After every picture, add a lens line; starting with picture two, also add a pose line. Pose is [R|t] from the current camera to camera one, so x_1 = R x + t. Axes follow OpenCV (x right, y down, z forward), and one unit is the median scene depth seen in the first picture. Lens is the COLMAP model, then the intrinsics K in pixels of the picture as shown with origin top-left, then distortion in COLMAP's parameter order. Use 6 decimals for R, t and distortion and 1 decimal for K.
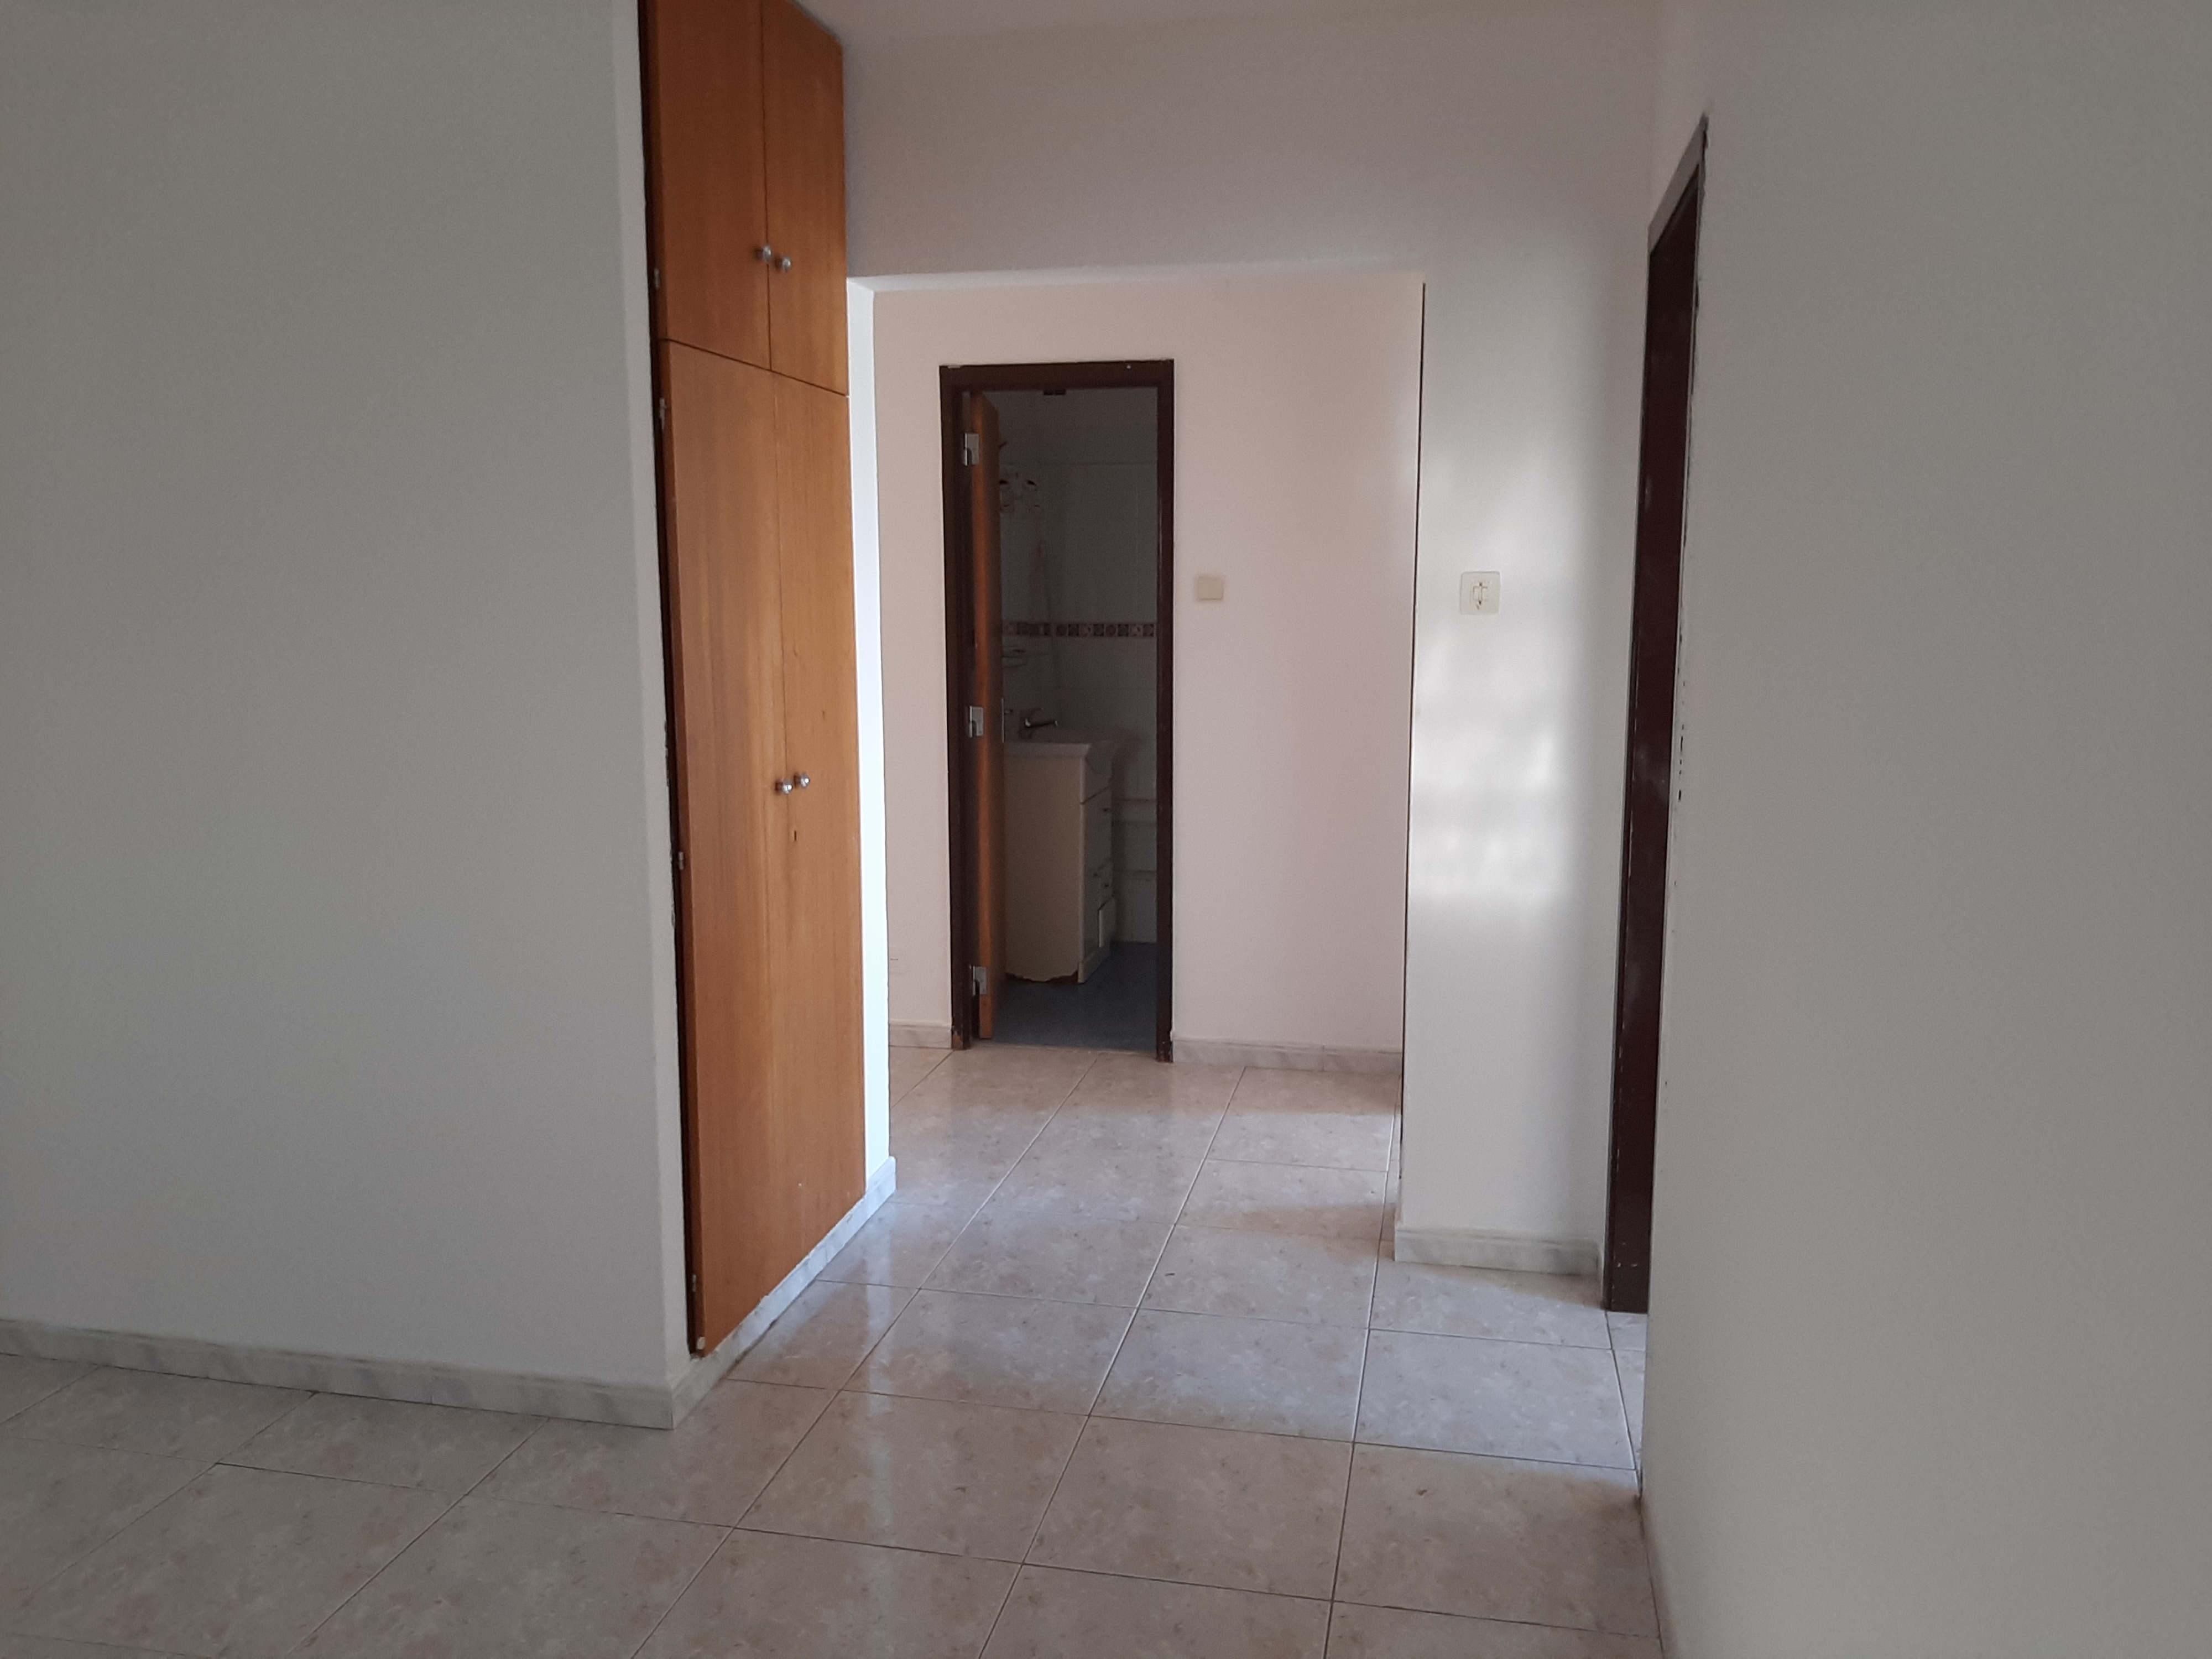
lens RADIAL K [[1693.5, 0, 1106.0], [0, 1693.5, 829.5], [0, 0, 1]] dist [0.086251, -0.163807]
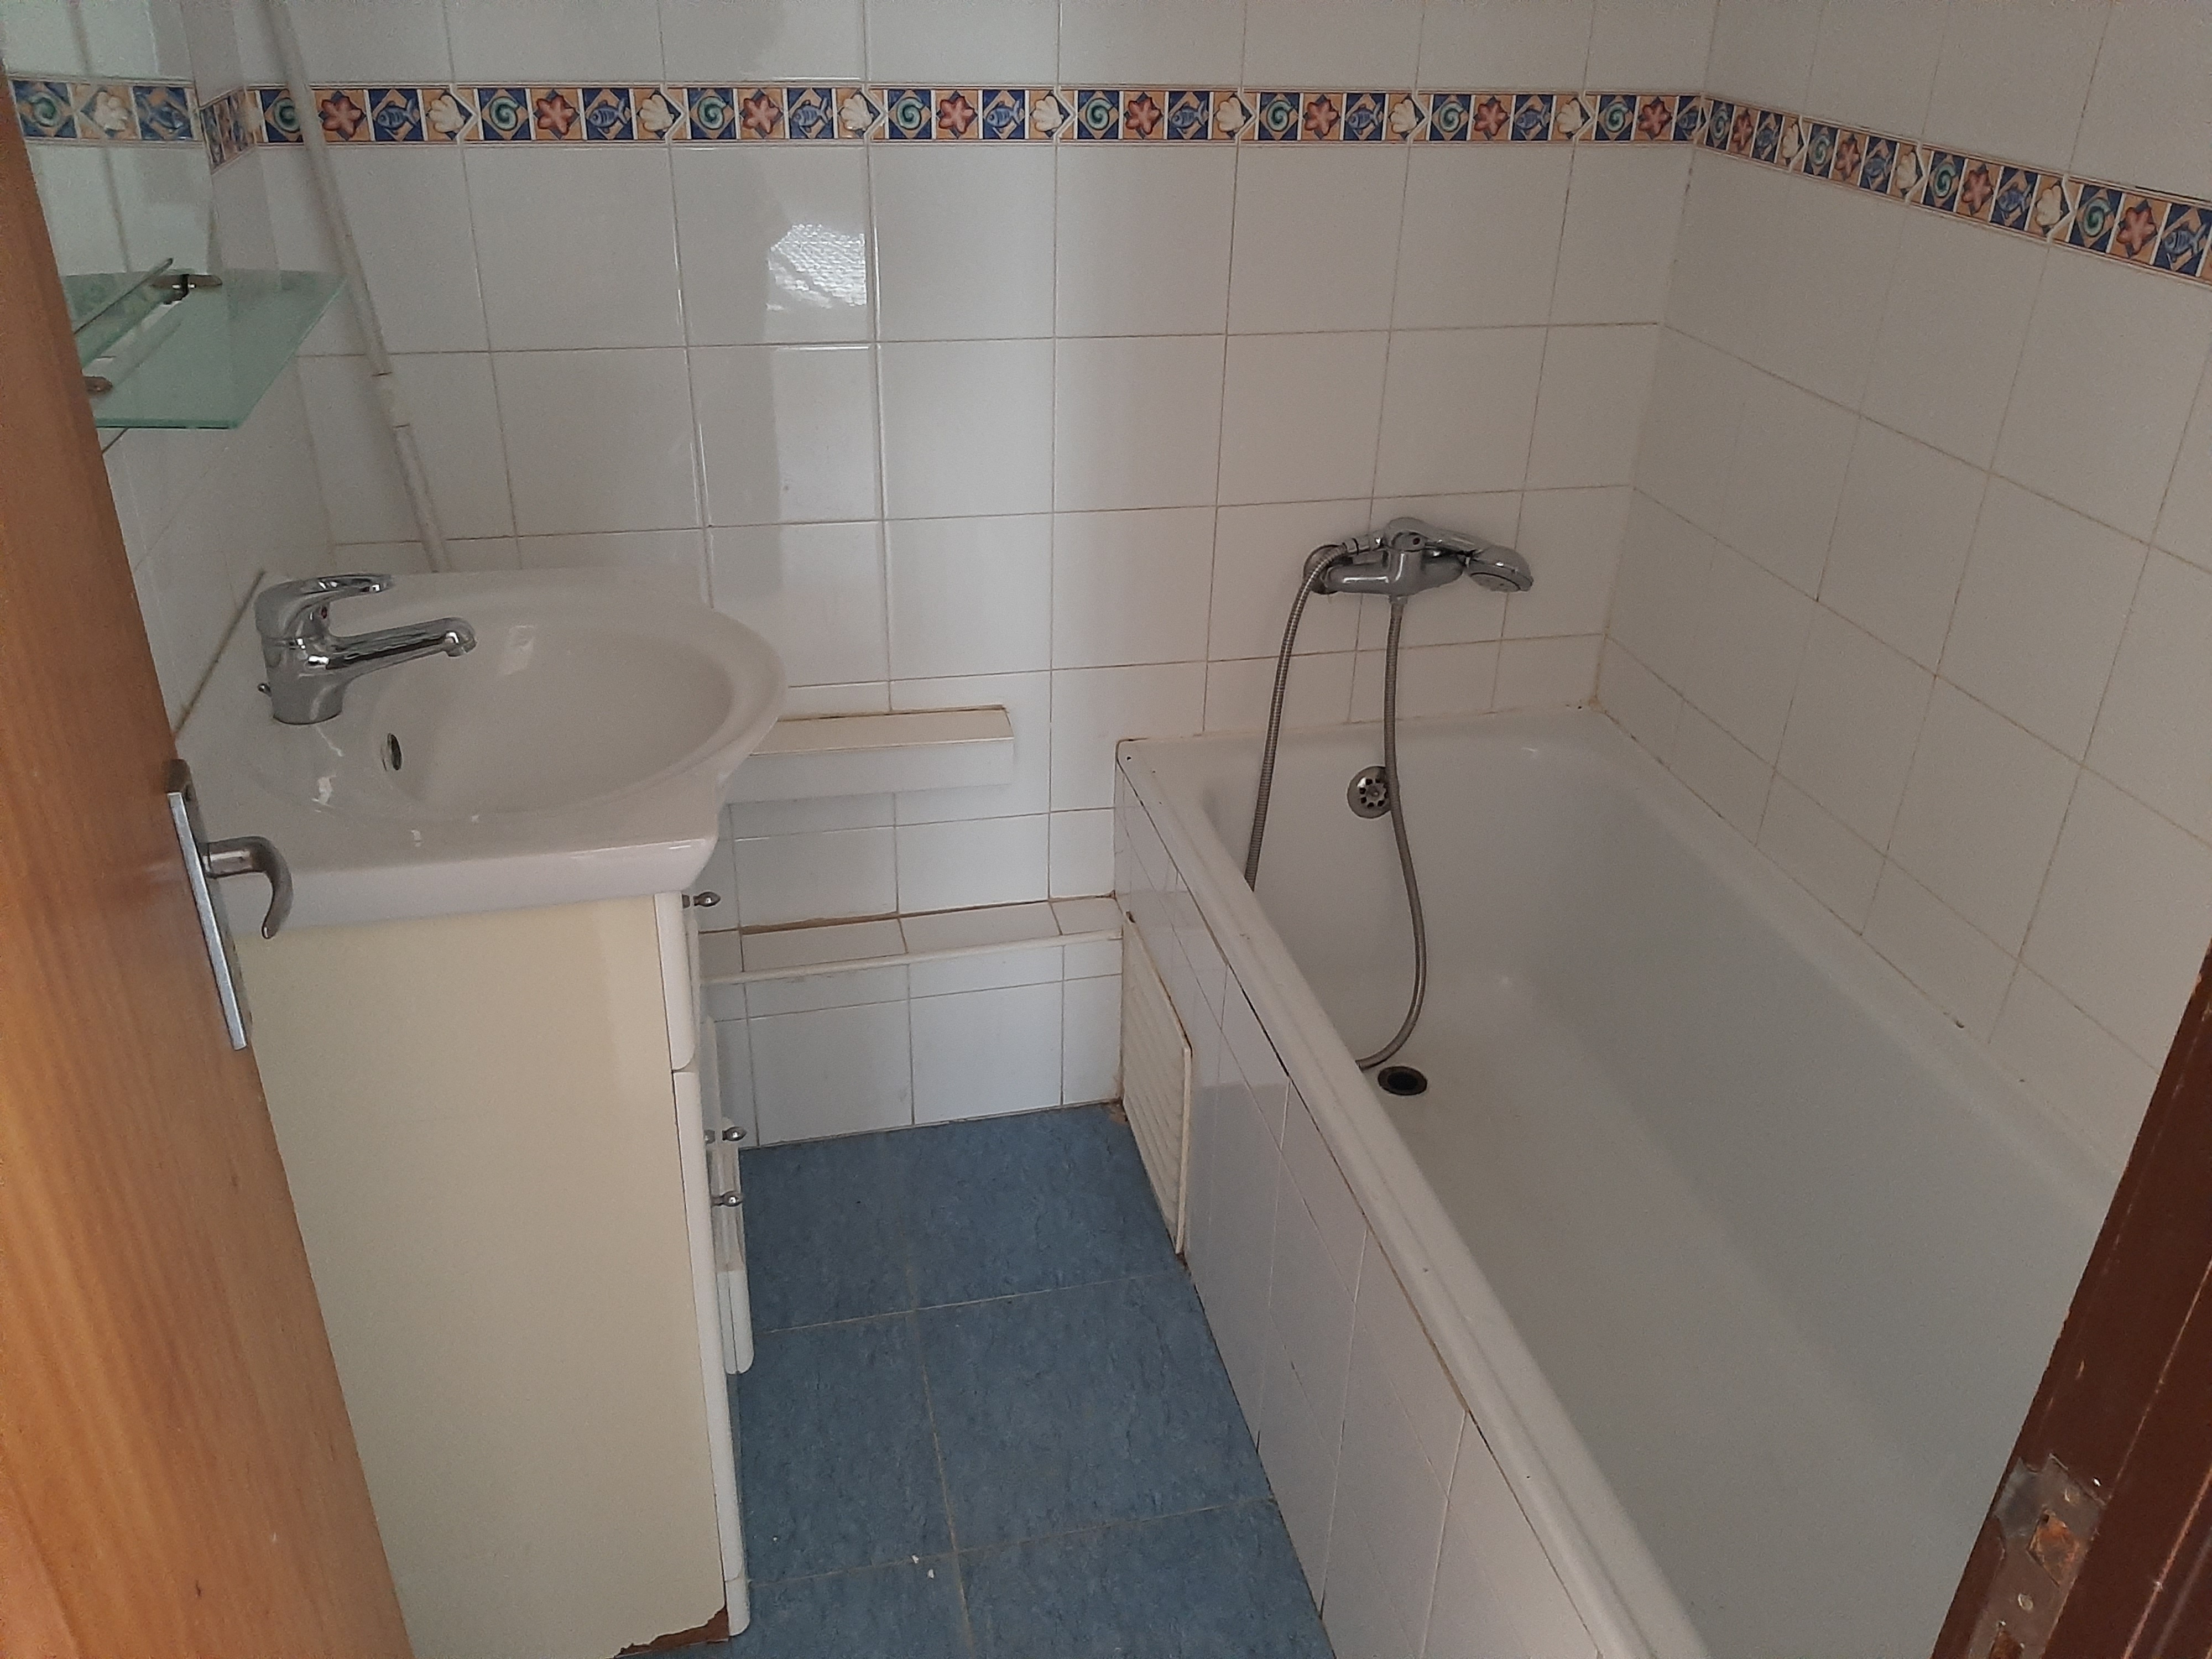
lens RADIAL K [[1722.8, 0, 1110.9], [0, 1722.8, 815.2], [0, 0, 1]] dist [0.048937, -0.099382]
pose [[0.908756, -0.176475, 0.378179, -0.067455], [0.033938, 0.934440, 0.354499, -0.193776], [-0.415946, -0.309319, 0.855167, 1.272565]]
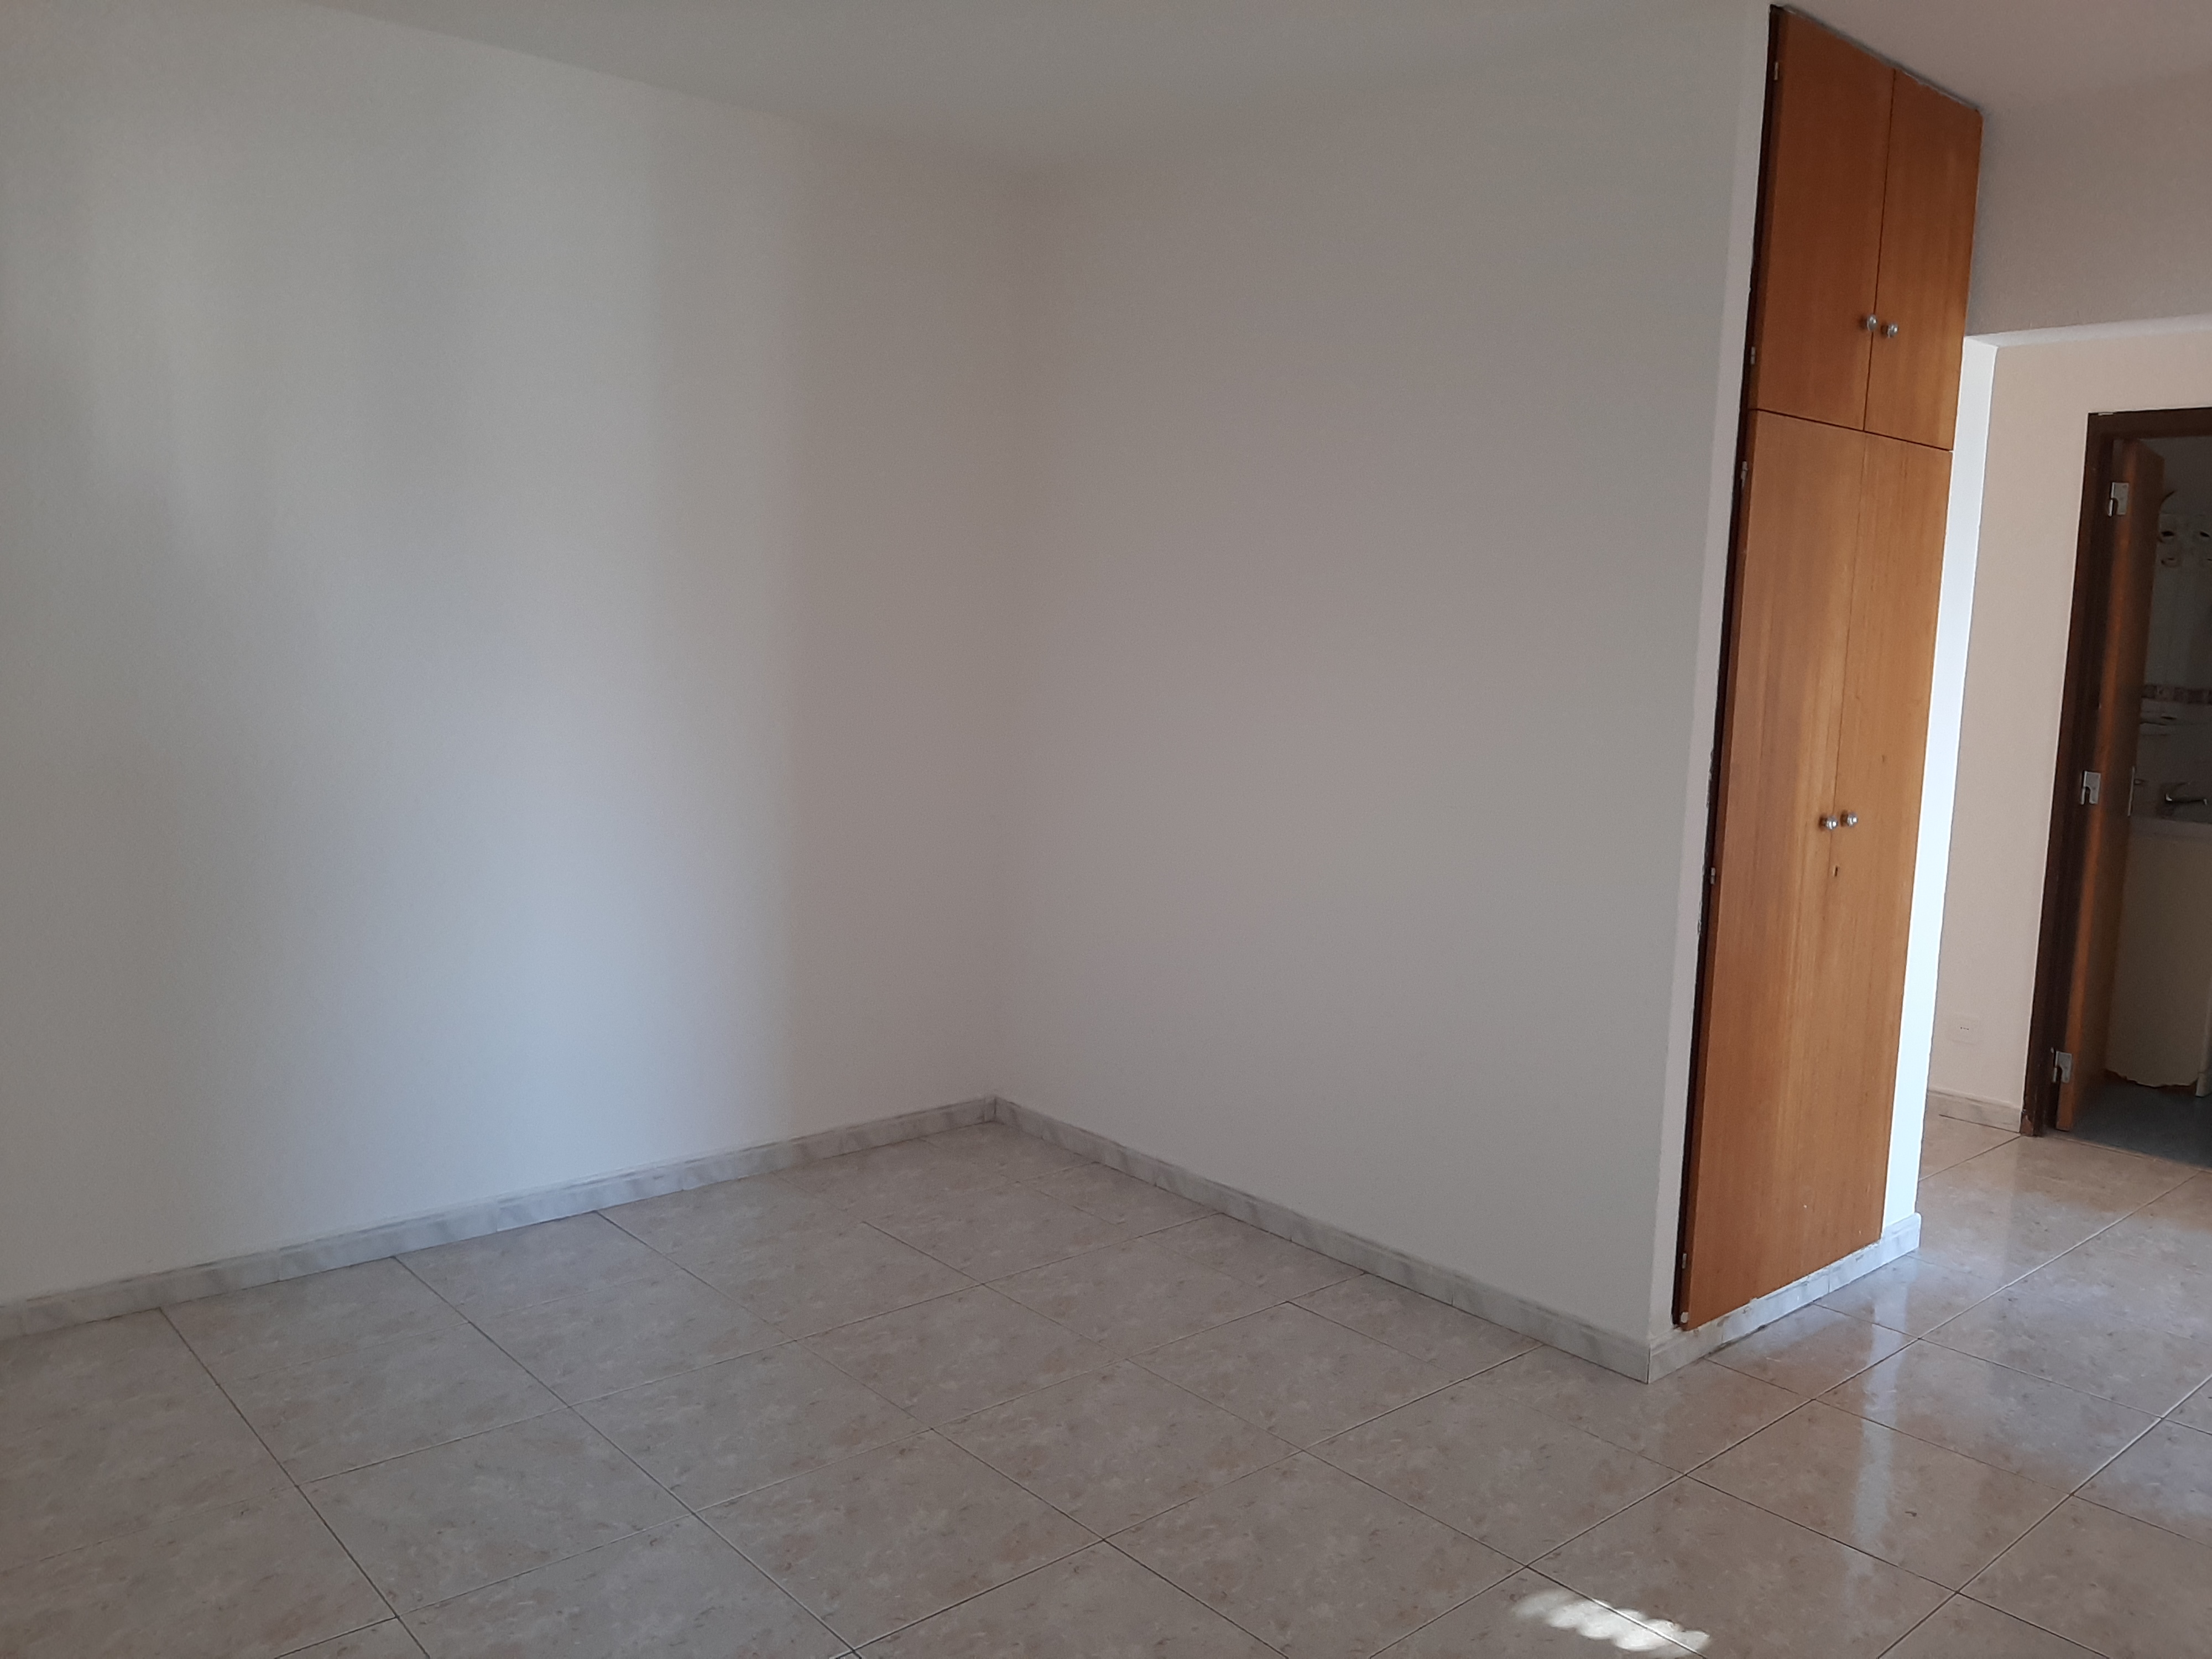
lens RADIAL K [[1722.8, 0, 1110.9], [0, 1722.8, 815.2], [0, 0, 1]] dist [0.048937, -0.099382]
pose [[0.800122, 0.093270, -0.592542, 0.082608], [-0.117562, 0.993063, -0.002431, 0.023101], [0.588204, 0.071605, 0.805536, -0.113595]]
